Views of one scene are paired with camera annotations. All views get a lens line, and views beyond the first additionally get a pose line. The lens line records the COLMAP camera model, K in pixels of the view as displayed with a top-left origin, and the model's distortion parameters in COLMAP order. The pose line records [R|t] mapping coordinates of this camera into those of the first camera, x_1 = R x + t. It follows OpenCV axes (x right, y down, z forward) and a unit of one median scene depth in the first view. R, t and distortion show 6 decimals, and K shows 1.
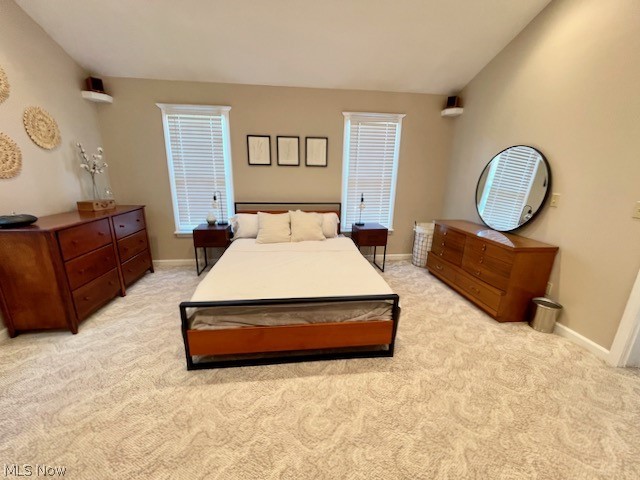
lens RADIAL K [[258.0, 0, 317.8], [0, 258.0, 244.0], [0, 0, 1]] dist [-0.006918, 0.003487]
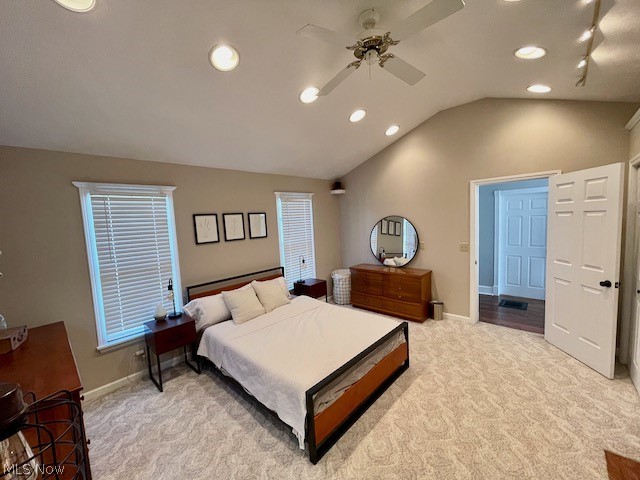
lens RADIAL K [[258.0, 0, 318.1], [0, 258.0, 241.3], [0, 0, 1]] dist [-0.006918, 0.003487]
pose [[0.766817, -0.112255, 0.631974, -0.546059], [0.235068, 0.965299, -0.113762, -0.114319], [-0.597273, 0.235791, 0.766595, 0.023250]]
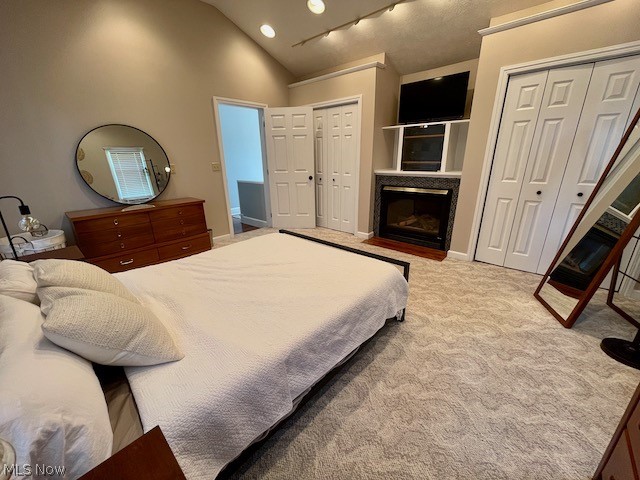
lens RADIAL K [[258.0, 0, 321.6], [0, 258.0, 238.9], [0, 0, 1]] dist [-0.006918, 0.003487]
pose [[-0.654722, -0.243693, 0.715509, -0.542733], [0.208244, 0.851816, 0.480670, -0.250478], [-0.726618, 0.463706, -0.506955, 0.913054]]
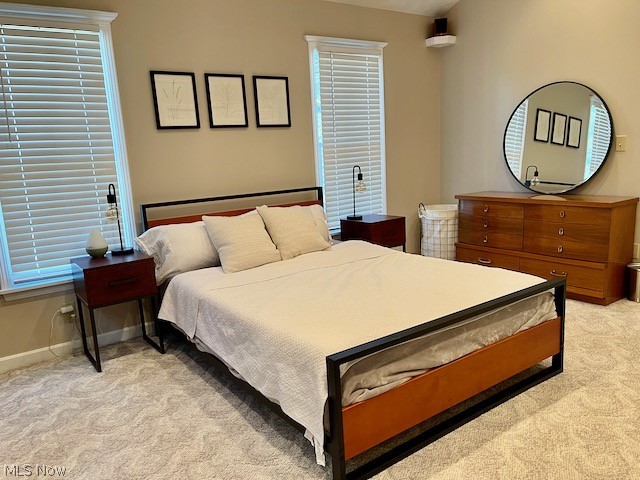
lens RADIAL K [[487.8, 0, 314.2], [0, 487.8, 245.2], [0, 0, 1]] dist [0.047902, -0.066153]
pose [[0.877052, -0.154121, 0.455001, -0.497058], [0.195728, 0.979604, -0.045463, 0.020488], [-0.438714, 0.128930, 0.889329, 0.044592]]
